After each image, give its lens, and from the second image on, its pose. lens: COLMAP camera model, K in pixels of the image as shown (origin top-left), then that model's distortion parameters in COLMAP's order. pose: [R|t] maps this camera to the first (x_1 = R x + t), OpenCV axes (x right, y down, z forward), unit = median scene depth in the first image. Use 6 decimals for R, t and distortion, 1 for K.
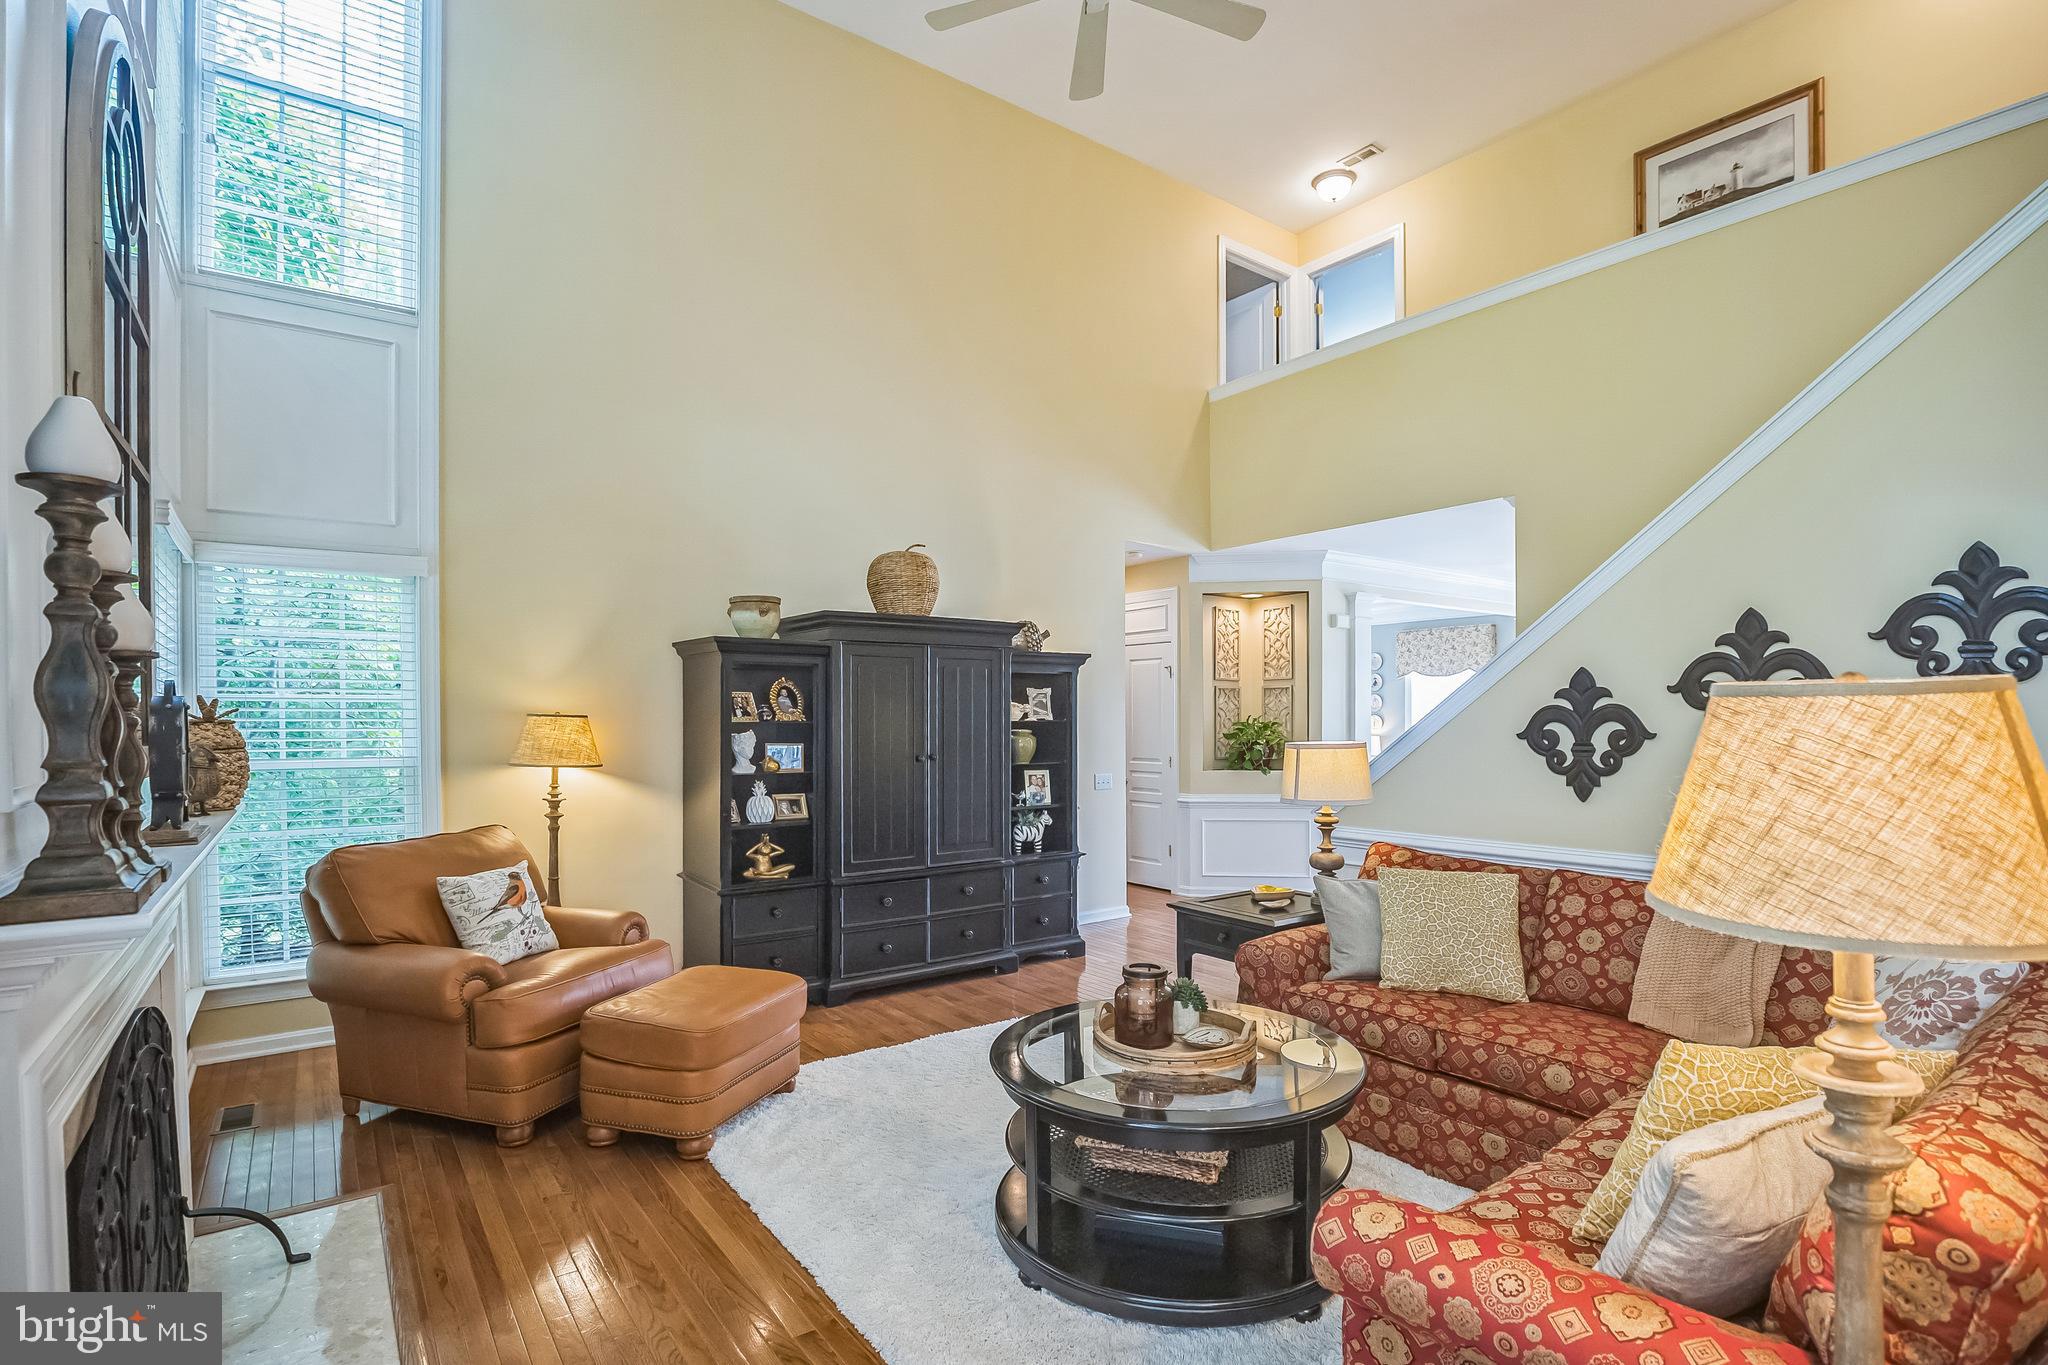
lens RADIAL K [[978.1, 0, 1023.9], [0, 978.1, 721.1], [0, 0, 1]] dist [-0.034808, -0.000018]
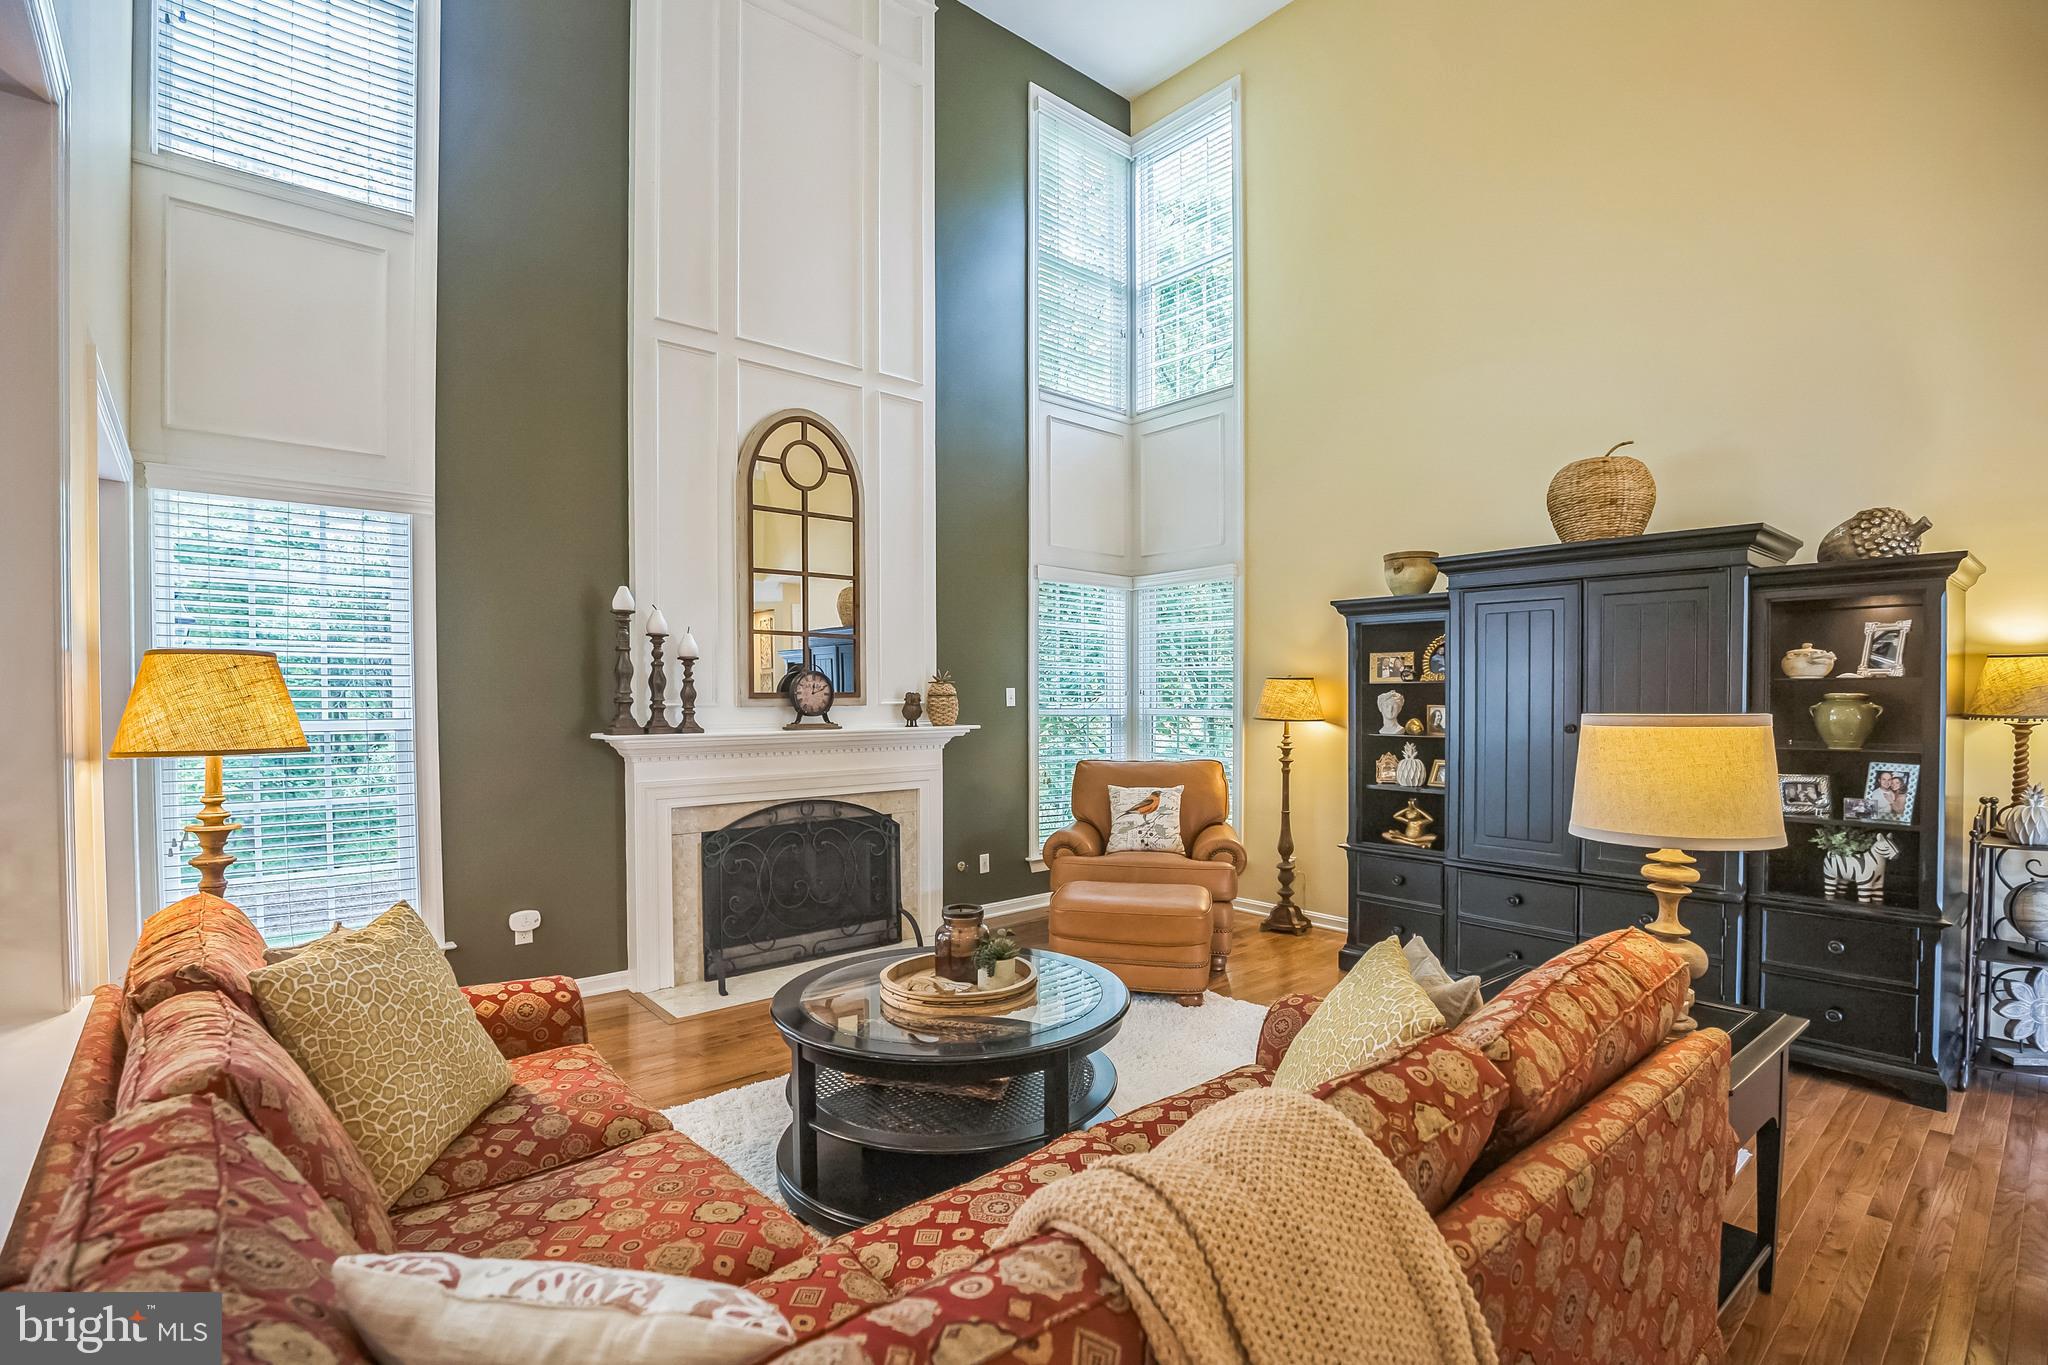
lens RADIAL K [[944.9, 0, 1024.3], [0, 944.9, 701.5], [0, 0, 1]] dist [-0.031126, 0.000210]
pose [[0.082303, 0.010586, -0.996551, 0.623739], [-0.002915, 0.999942, 0.010381, 0.011492], [0.996603, 0.002050, 0.082329, 0.541920]]
